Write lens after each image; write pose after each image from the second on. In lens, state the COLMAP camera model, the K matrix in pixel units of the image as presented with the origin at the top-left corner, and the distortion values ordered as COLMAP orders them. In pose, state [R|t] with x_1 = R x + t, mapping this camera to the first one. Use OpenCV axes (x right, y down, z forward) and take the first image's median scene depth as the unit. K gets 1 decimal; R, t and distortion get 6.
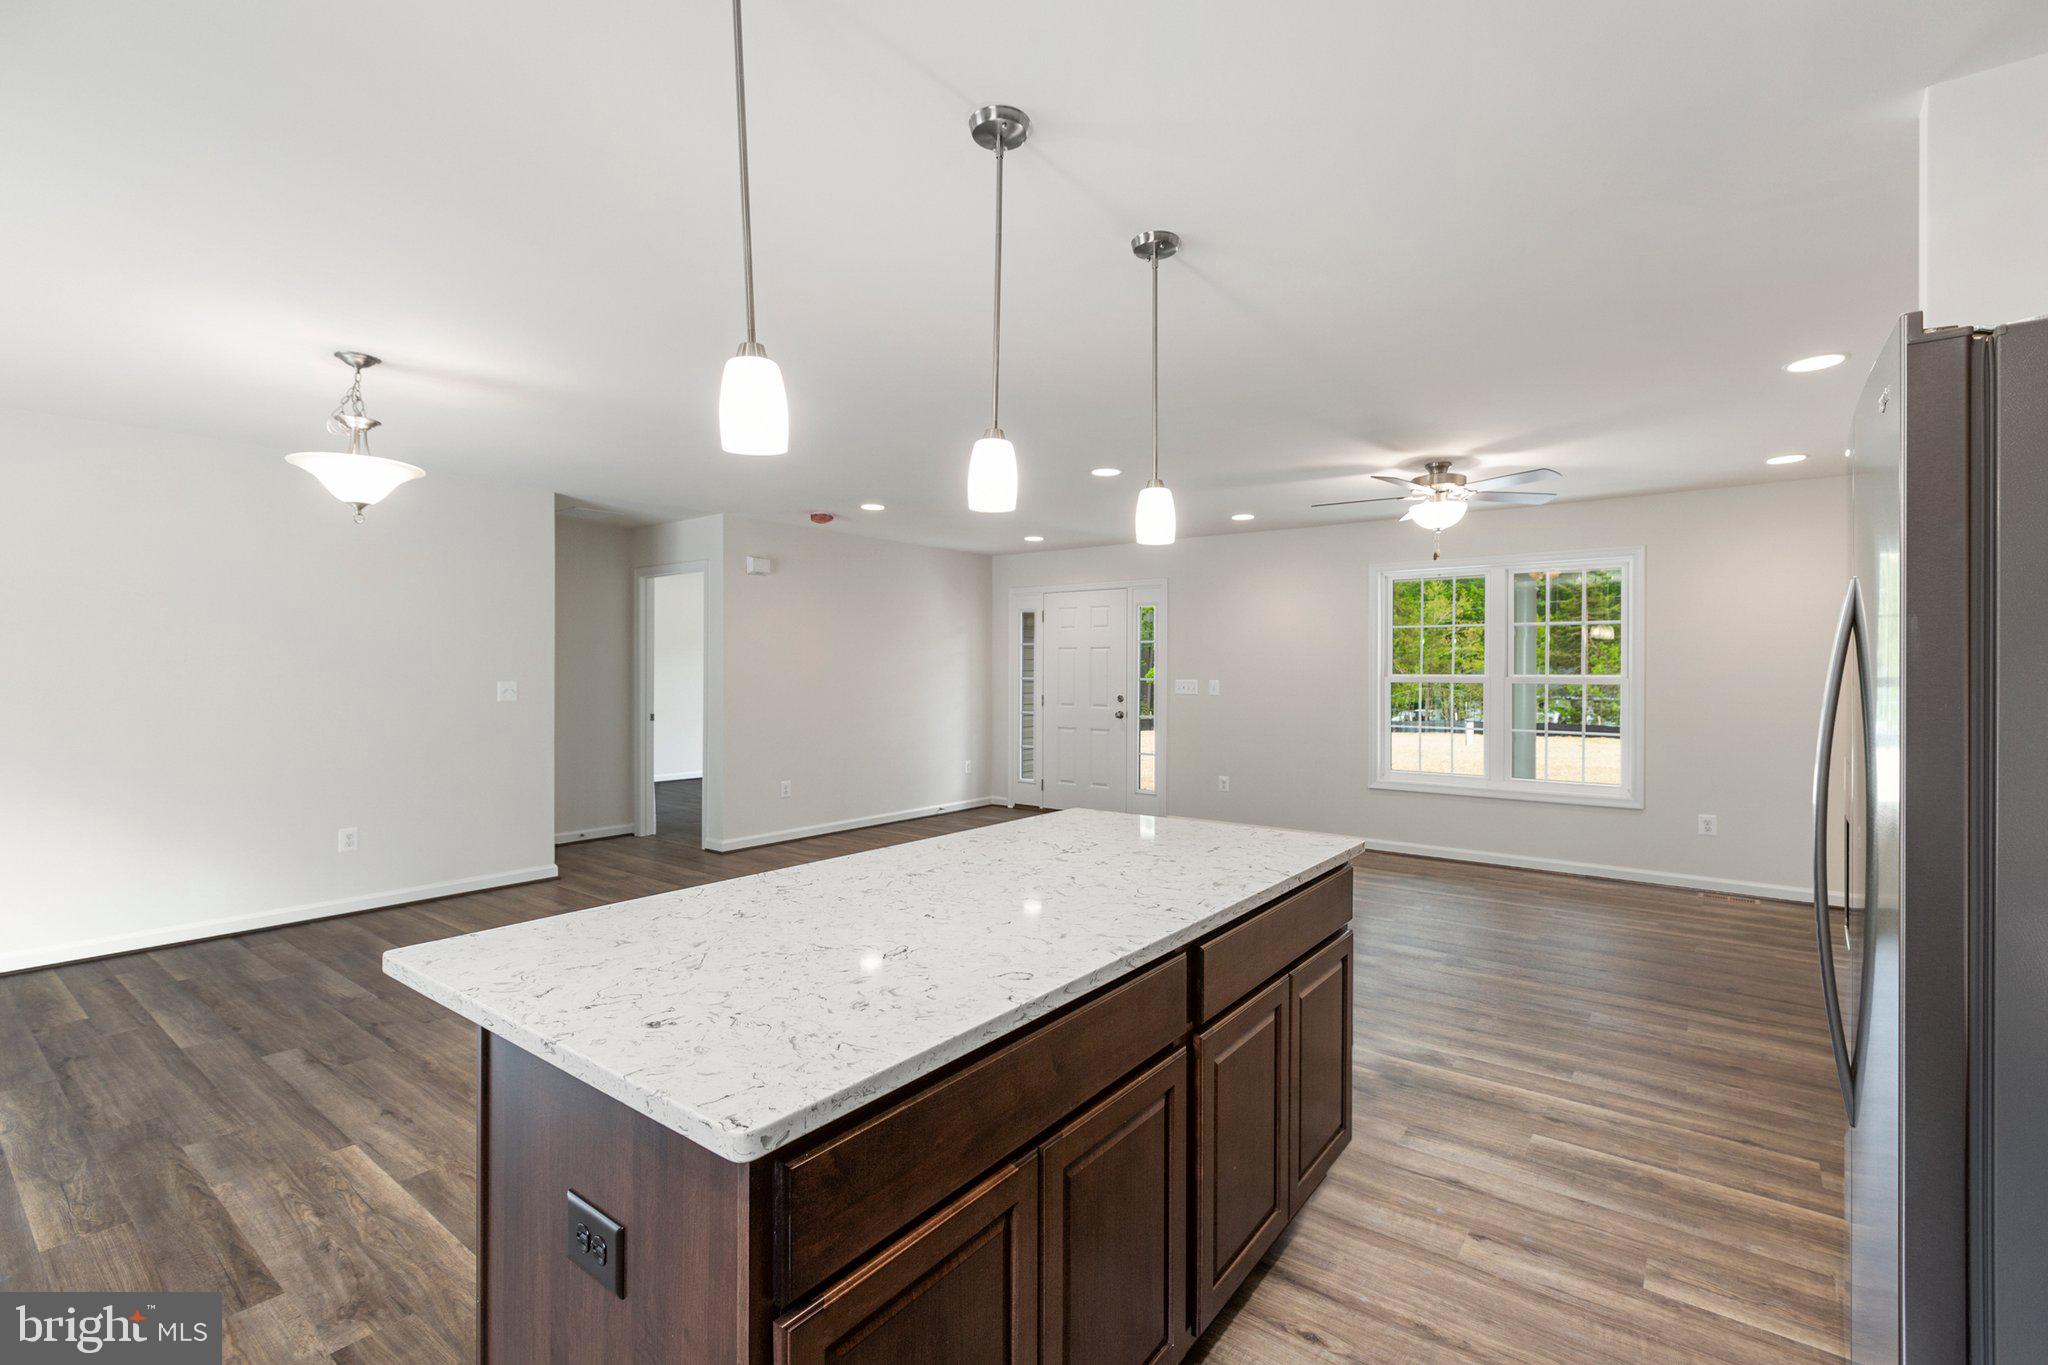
lens RADIAL K [[910.4, 0, 1029.2], [0, 910.4, 673.8], [0, 0, 1]] dist [-0.000749, 0.000362]
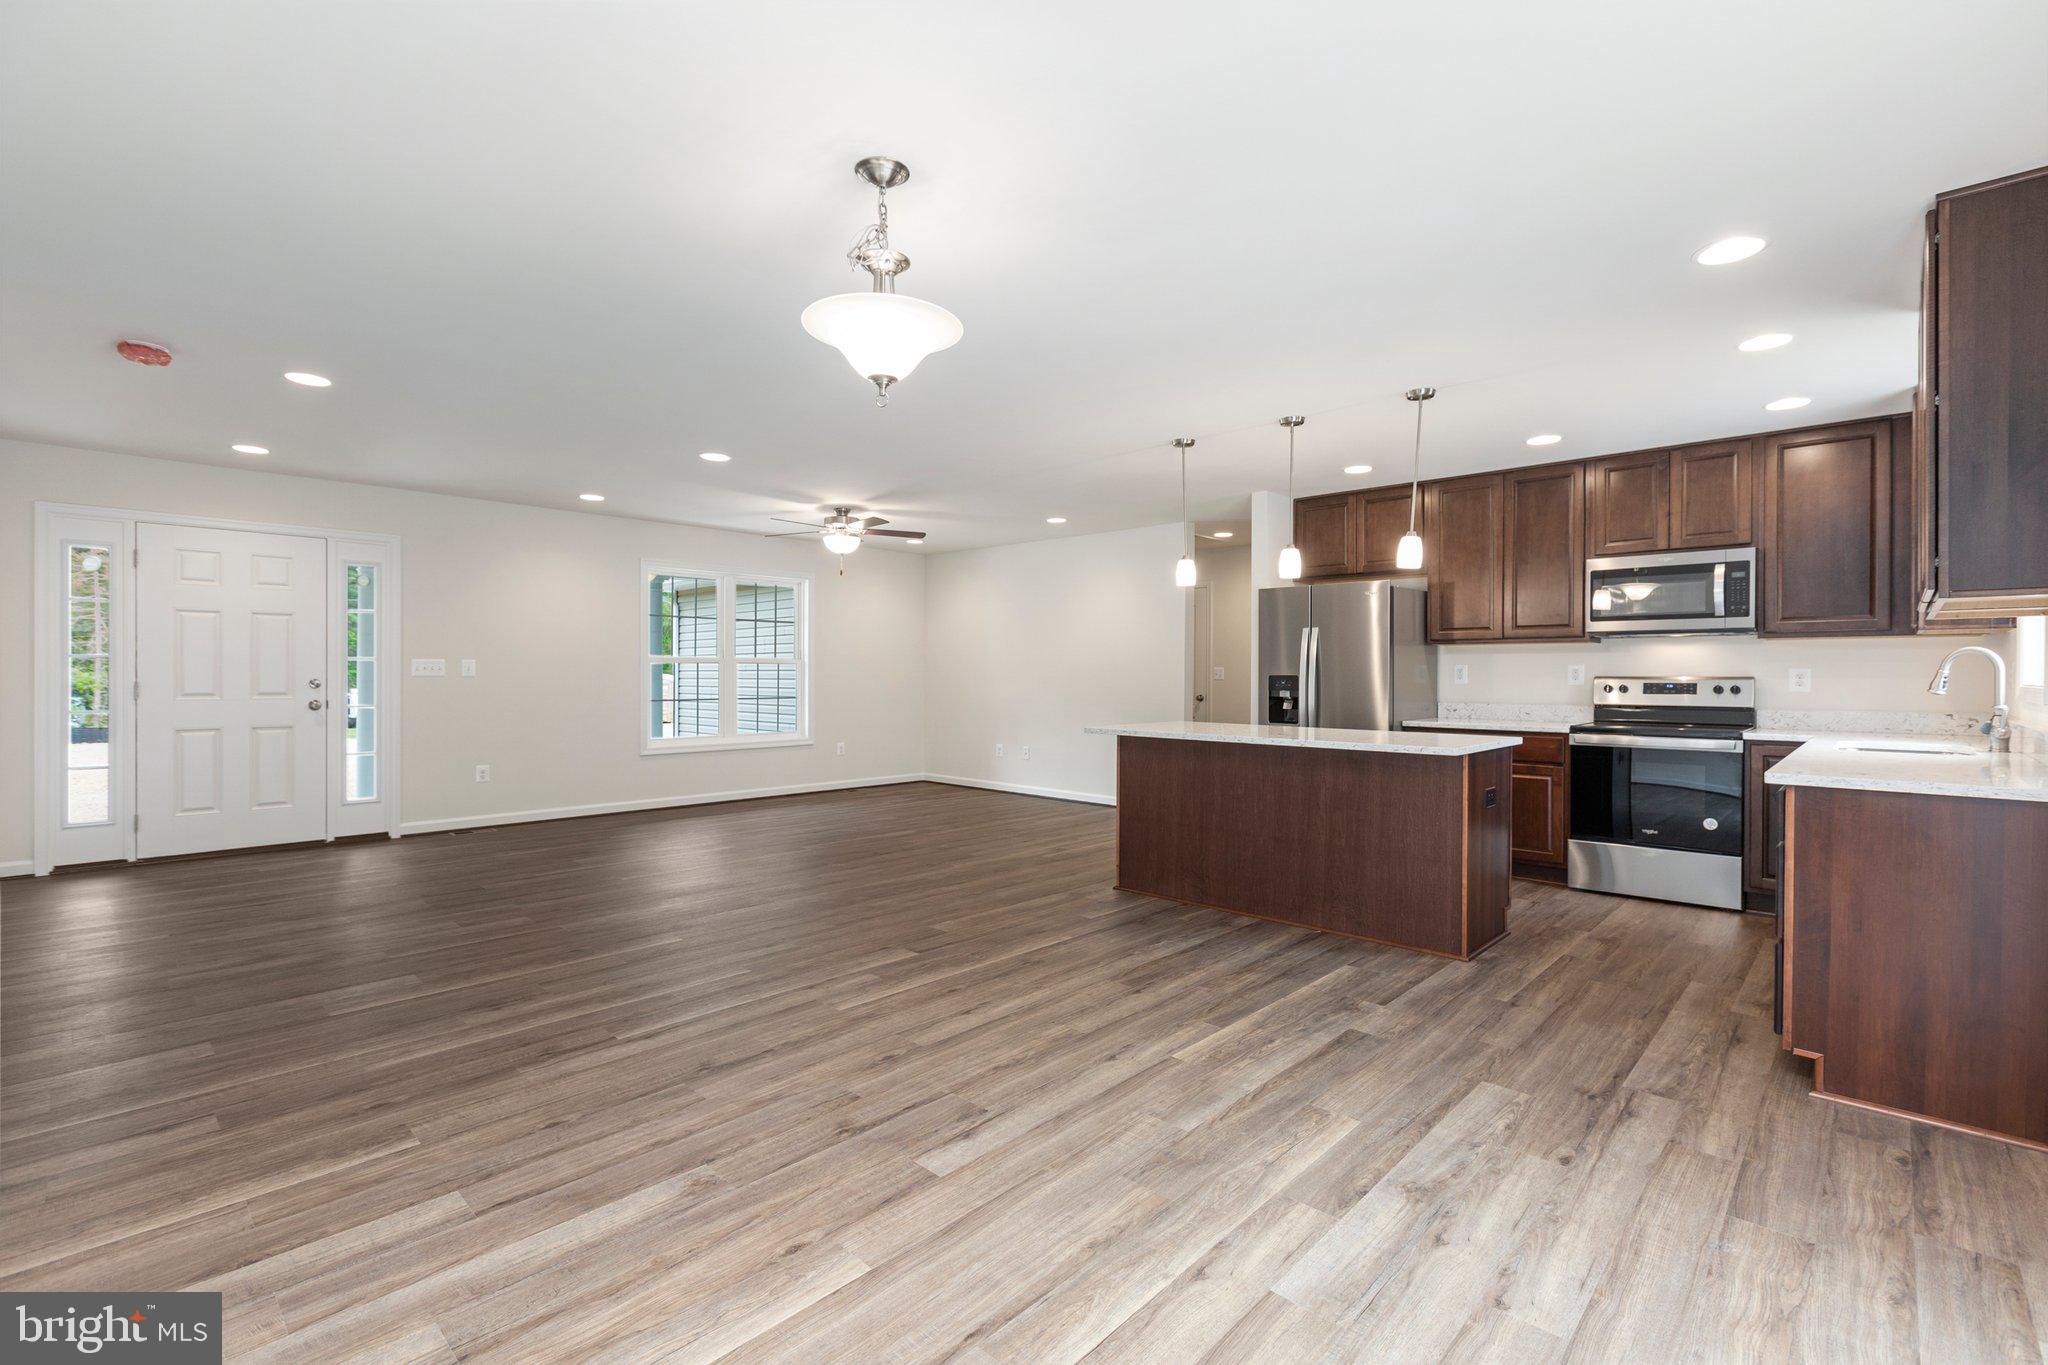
lens RADIAL K [[910.4, 0, 1029.2], [0, 910.4, 673.8], [0, 0, 1]] dist [-0.000749, 0.000362]
pose [[0.107012, -0.003876, 0.994250, -1.424977], [-0.000912, 0.999992, 0.003996, 0.037989], [-0.994257, -0.001334, 0.107008, 0.809824]]
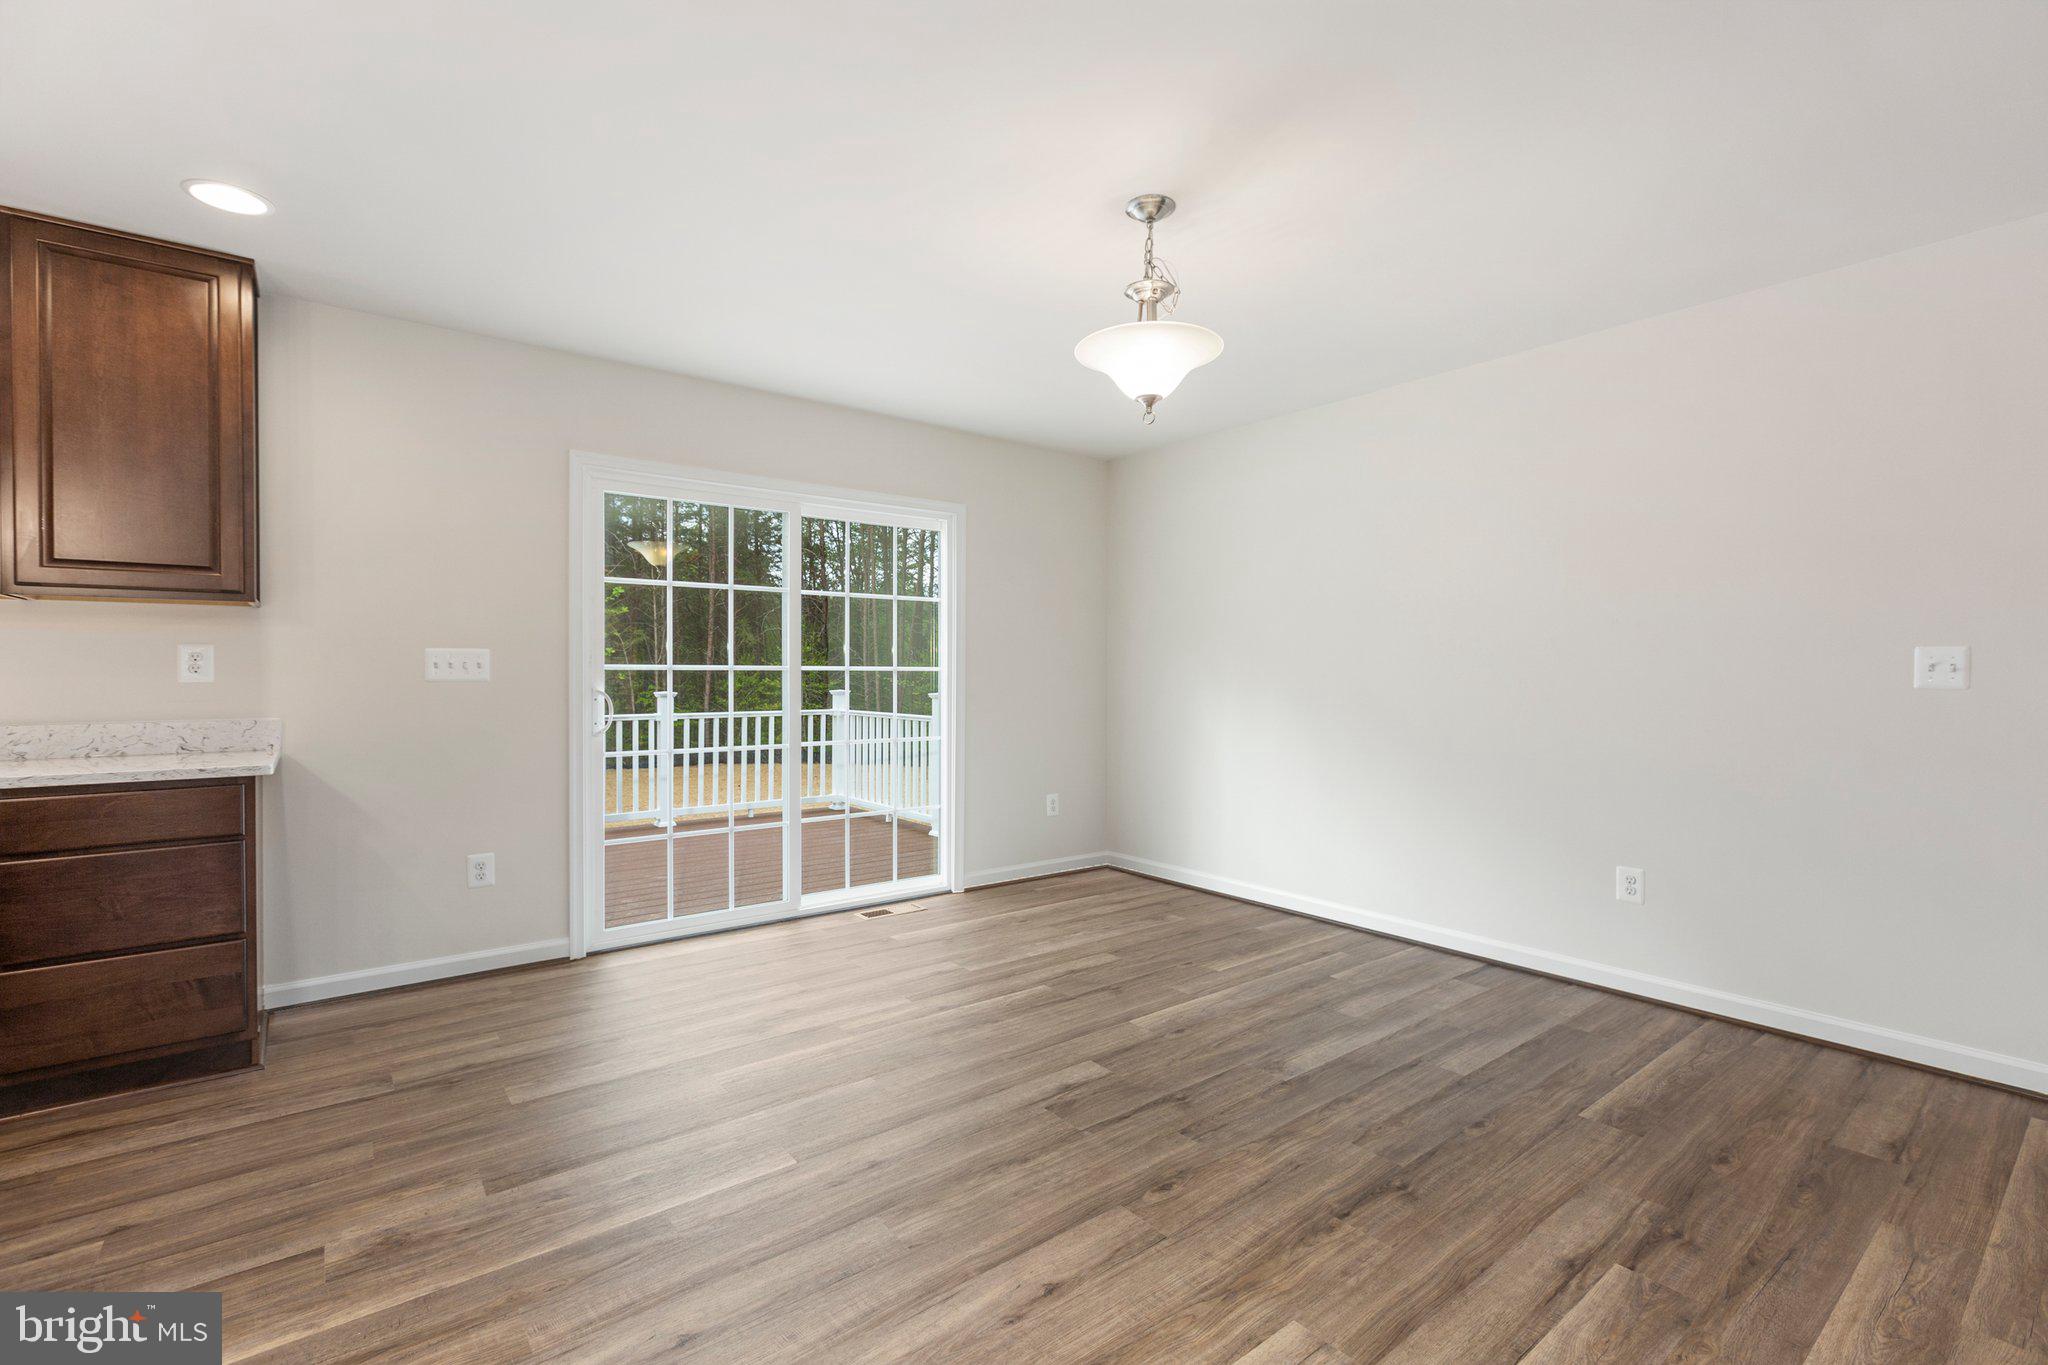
lens RADIAL K [[902.8, 0, 1028.9], [0, 902.8, 678.3], [0, 0, 1]] dist [0.000075, 0.000121]
pose [[-0.251645, 0.000914, -0.967819, 0.018901], [-0.006272, 0.999977, 0.002575, 0.044946], [0.967799, 0.006718, -0.251633, 1.091750]]
